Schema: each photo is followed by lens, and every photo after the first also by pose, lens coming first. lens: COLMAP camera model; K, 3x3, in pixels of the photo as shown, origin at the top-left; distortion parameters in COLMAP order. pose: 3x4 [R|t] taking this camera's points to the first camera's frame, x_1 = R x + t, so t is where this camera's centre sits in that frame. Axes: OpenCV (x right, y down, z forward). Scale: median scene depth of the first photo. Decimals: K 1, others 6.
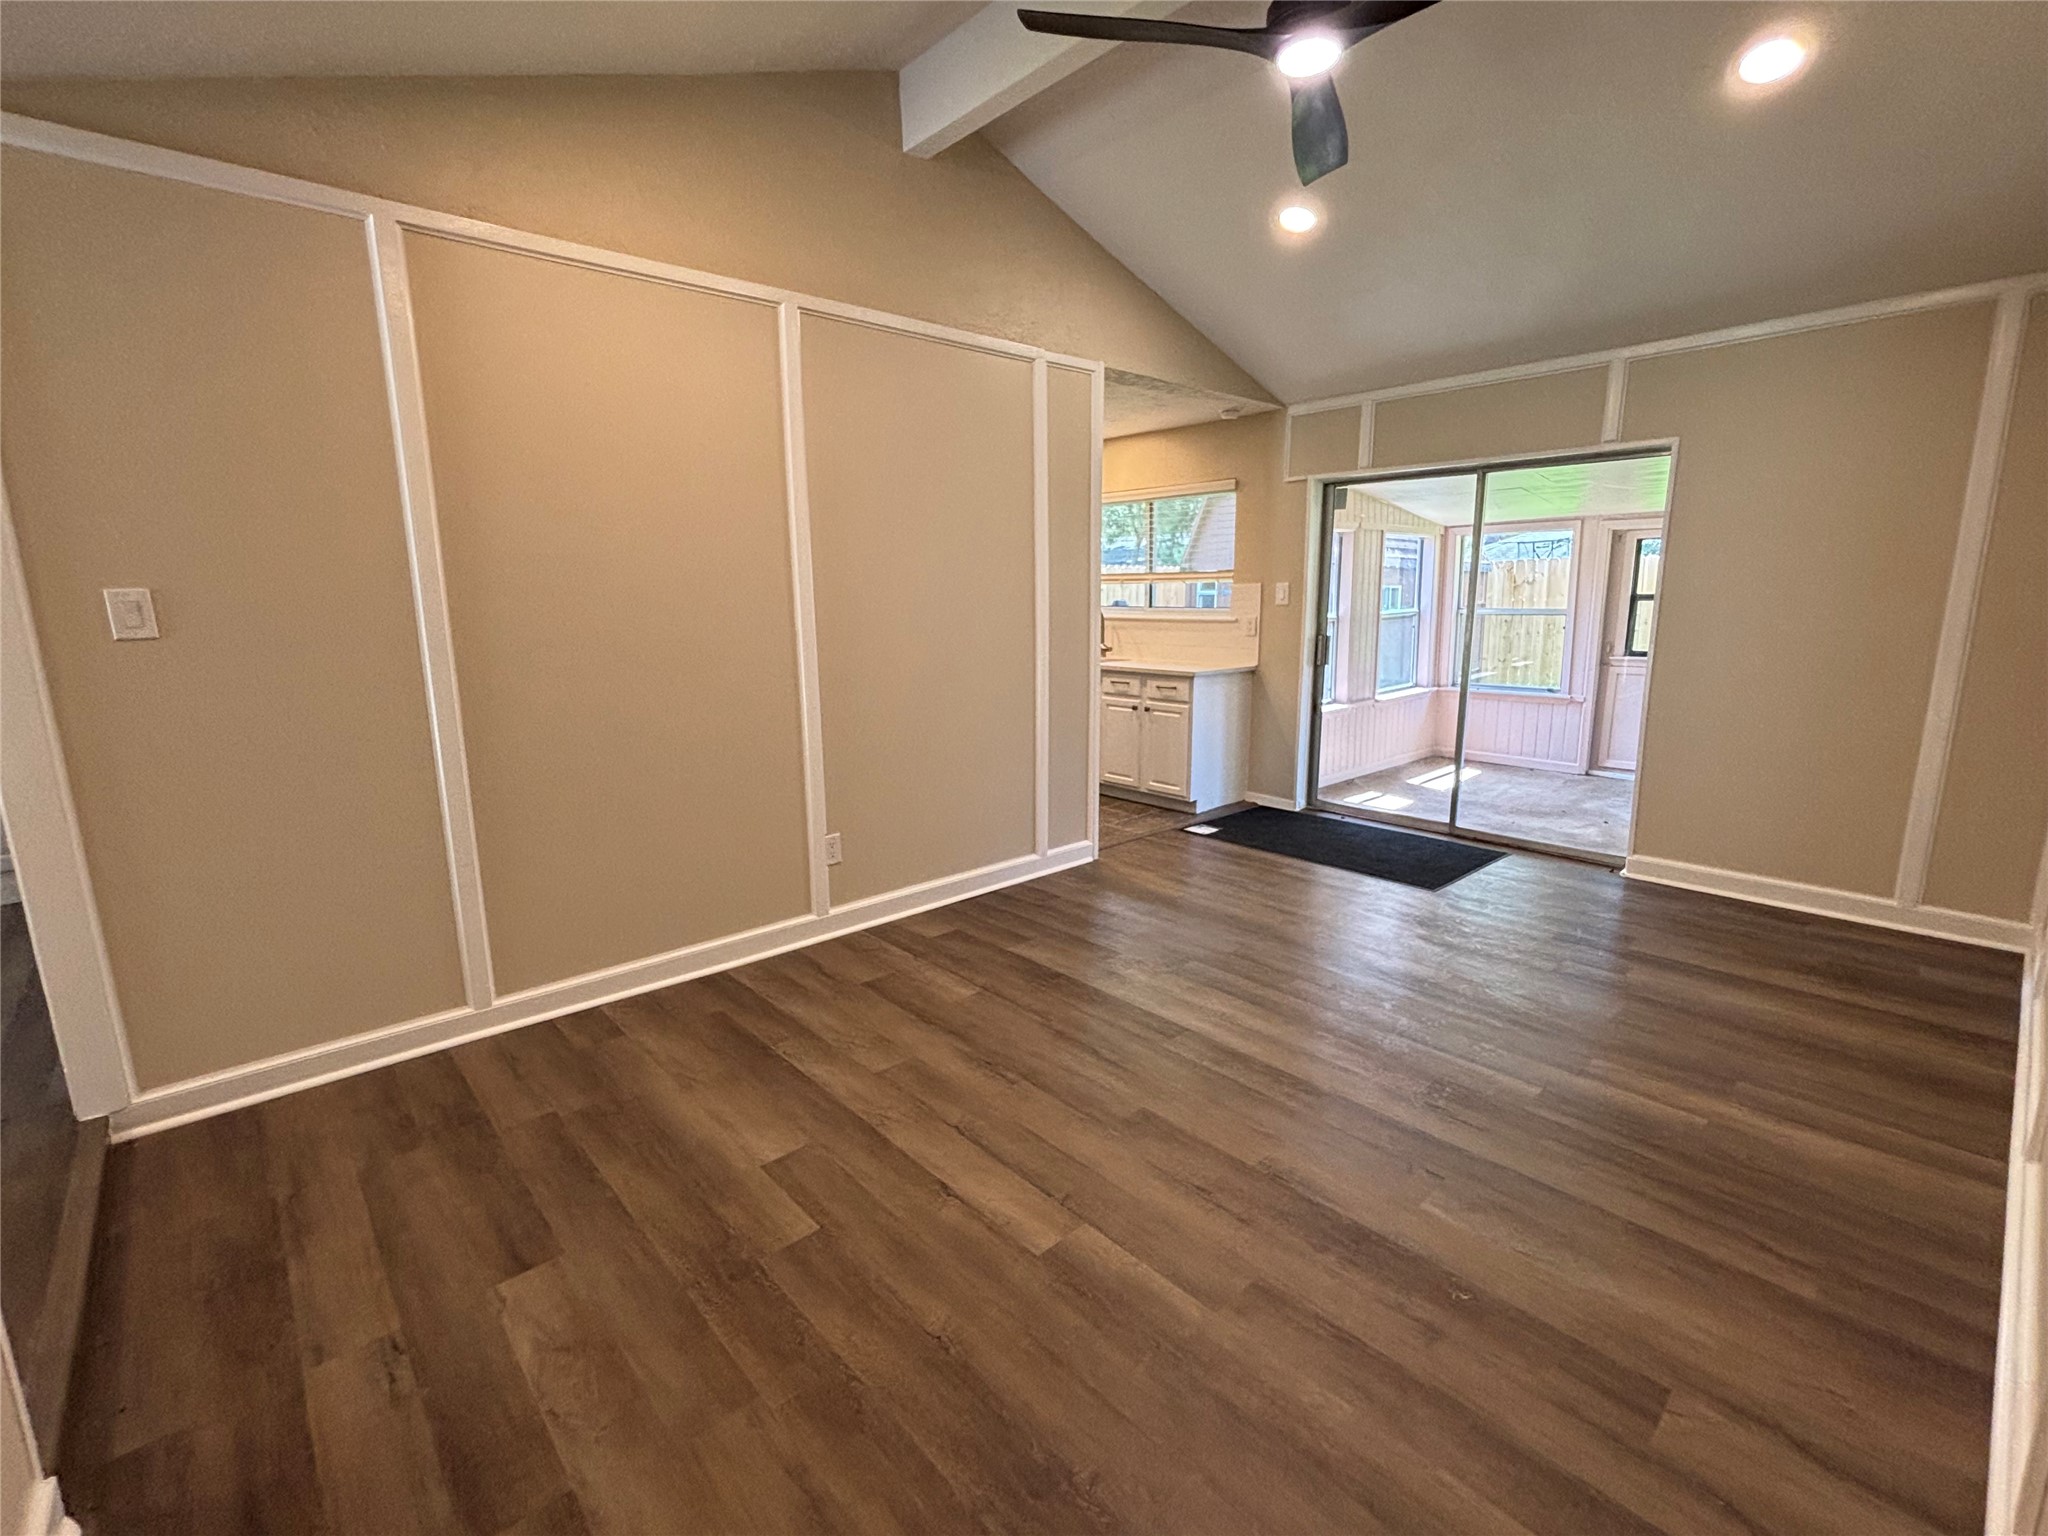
lens RADIAL K [[901.6, 0, 1021.5], [0, 901.6, 763.1], [0, 0, 1]] dist [0.003530, 0.000982]
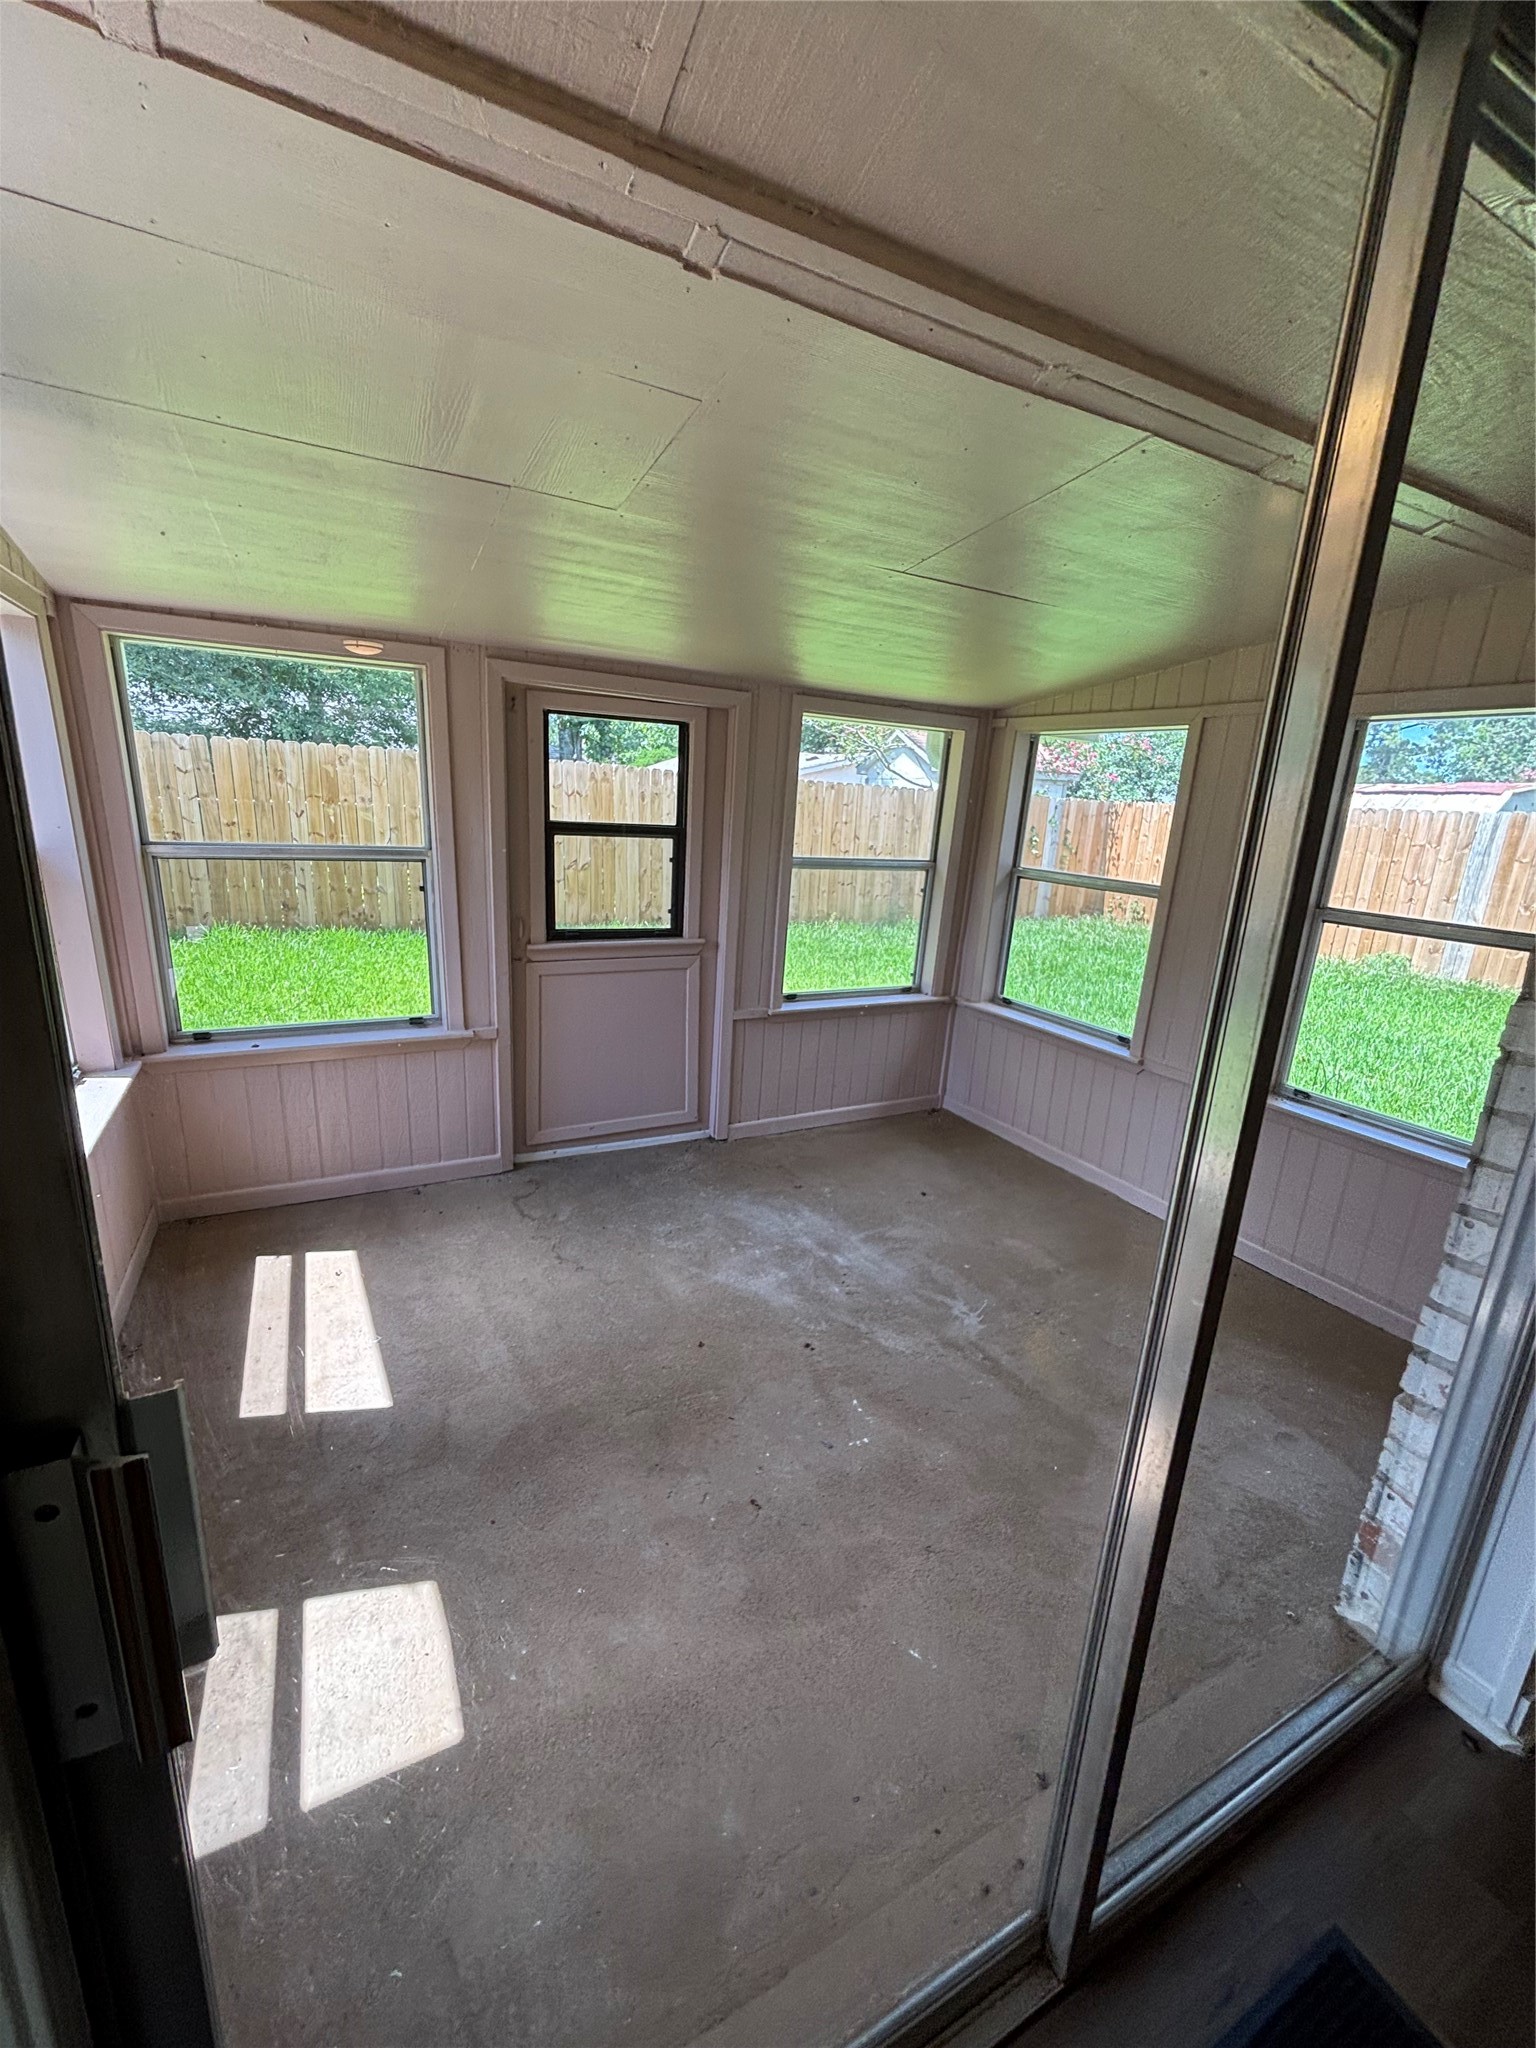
lens RADIAL K [[829.0, 0, 767.6], [0, 829.0, 1031.4], [0, 0, 1]] dist [0.003929, 0.000337]
pose [[0.236286, -0.234210, 0.943035, 0.596264], [0.126257, 0.969689, 0.209195, -0.391378], [-0.963446, 0.069635, 0.258694, 1.943611]]
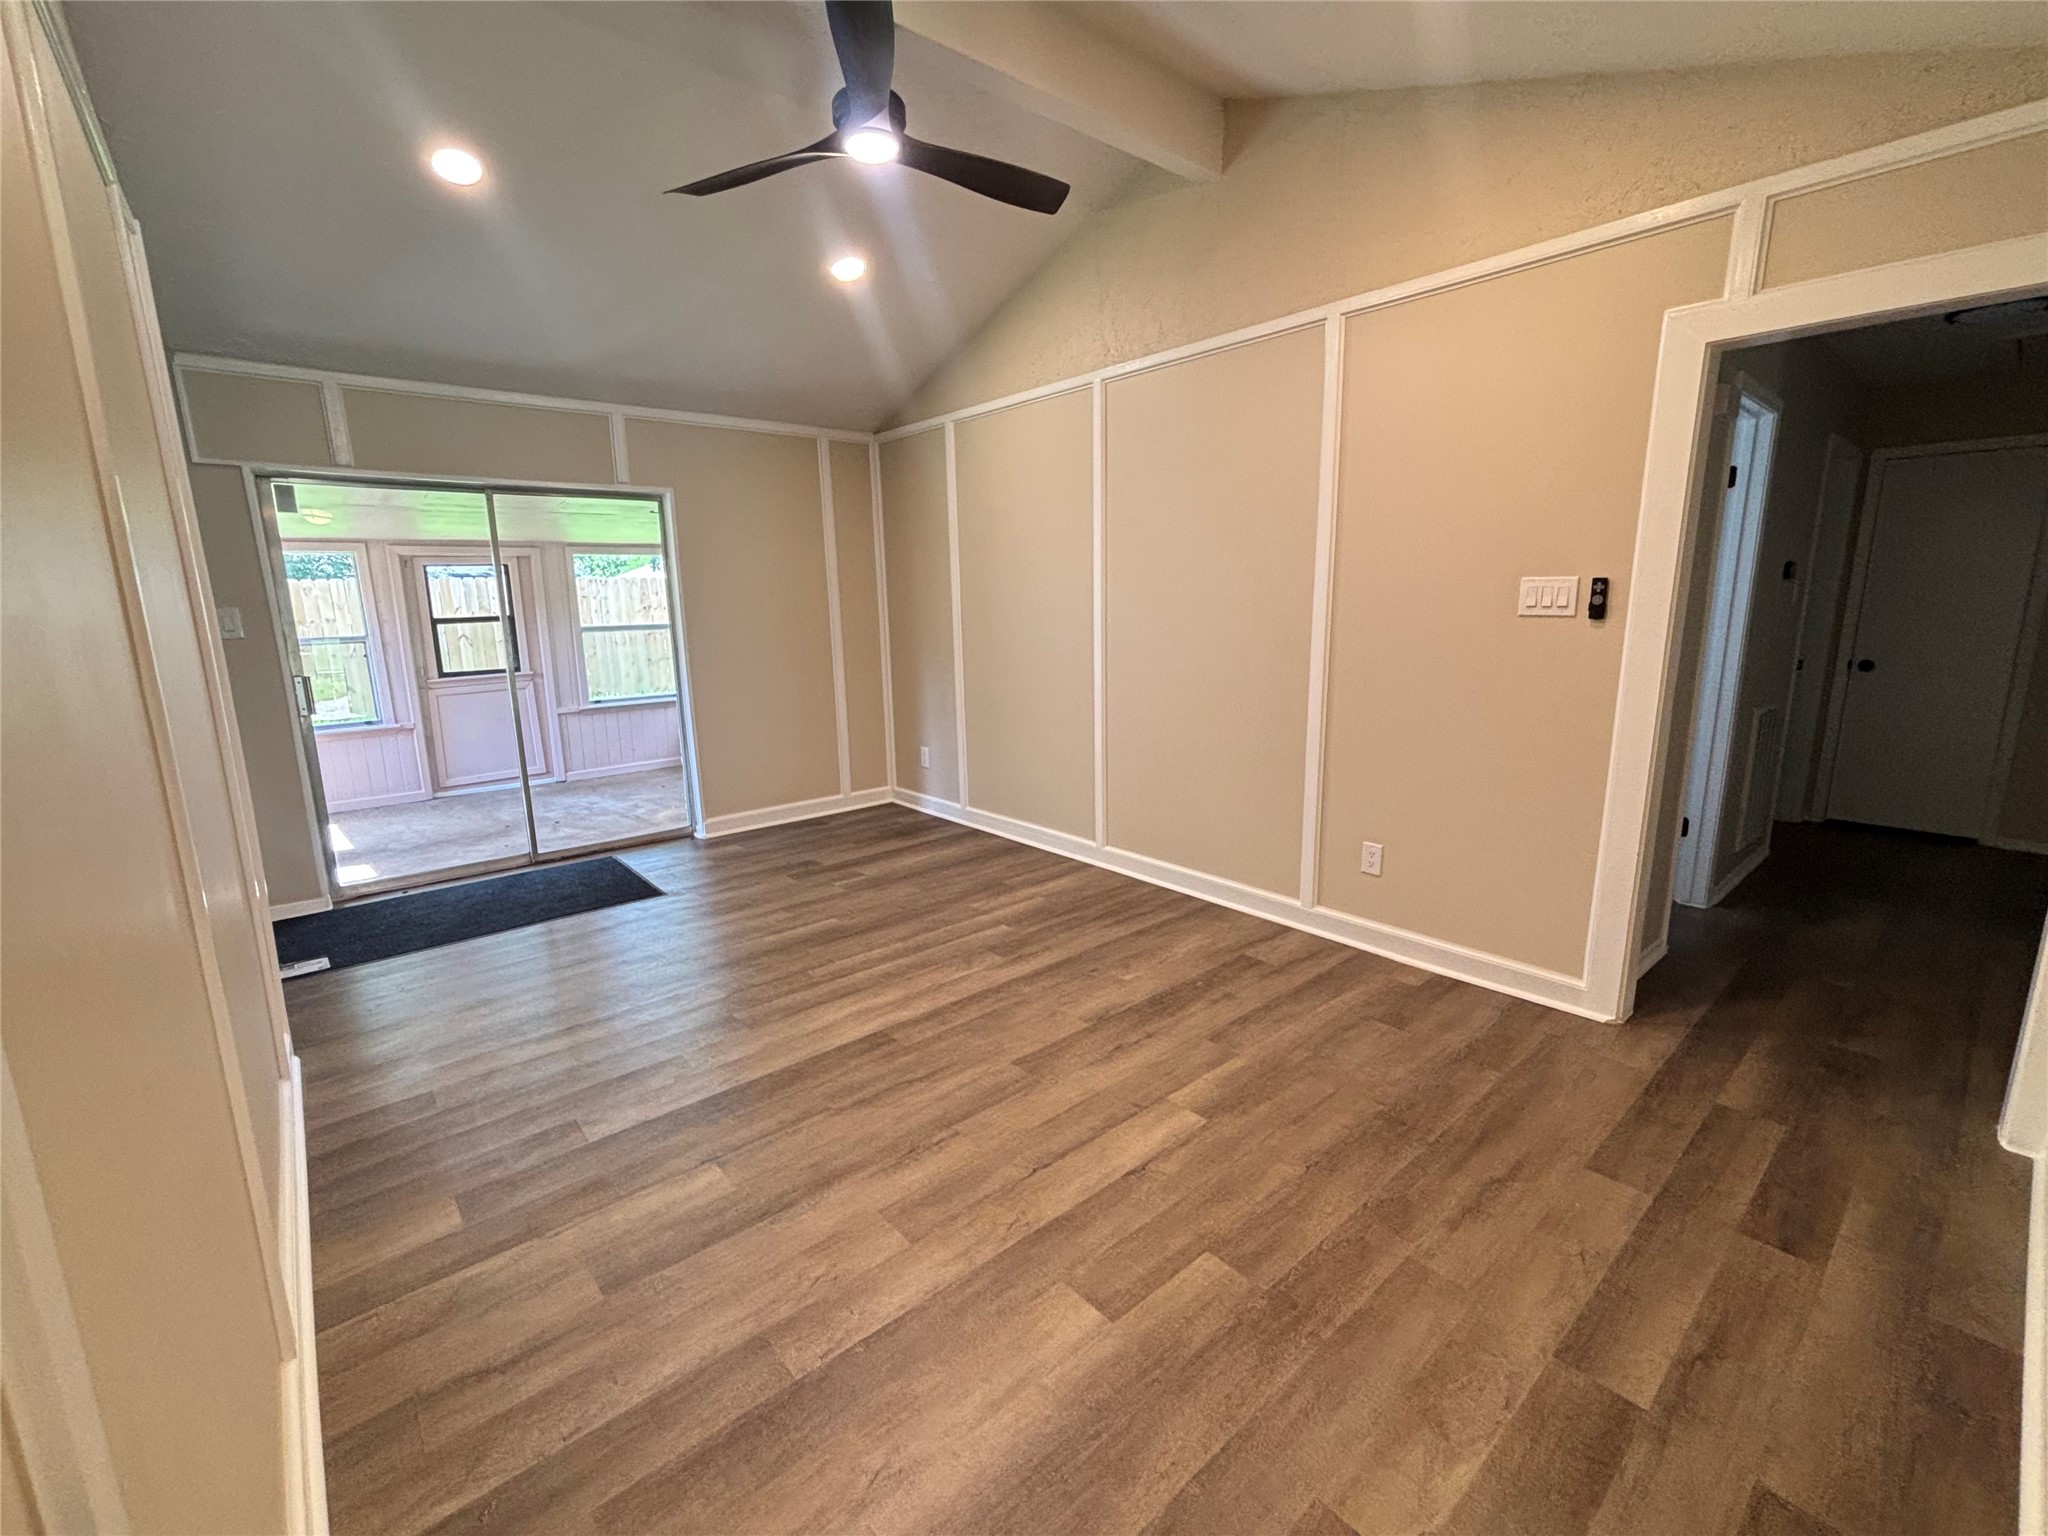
lens RADIAL K [[886.1, 0, 1008.5], [0, 886.1, 764.6], [0, 0, 1]] dist [0.005288, 0.001332]
pose [[0.030147, -0.182255, 0.982789, -0.844010], [0.209146, 0.962621, 0.172100, -0.159541], [-0.977420, 0.200358, 0.067138, 0.813121]]
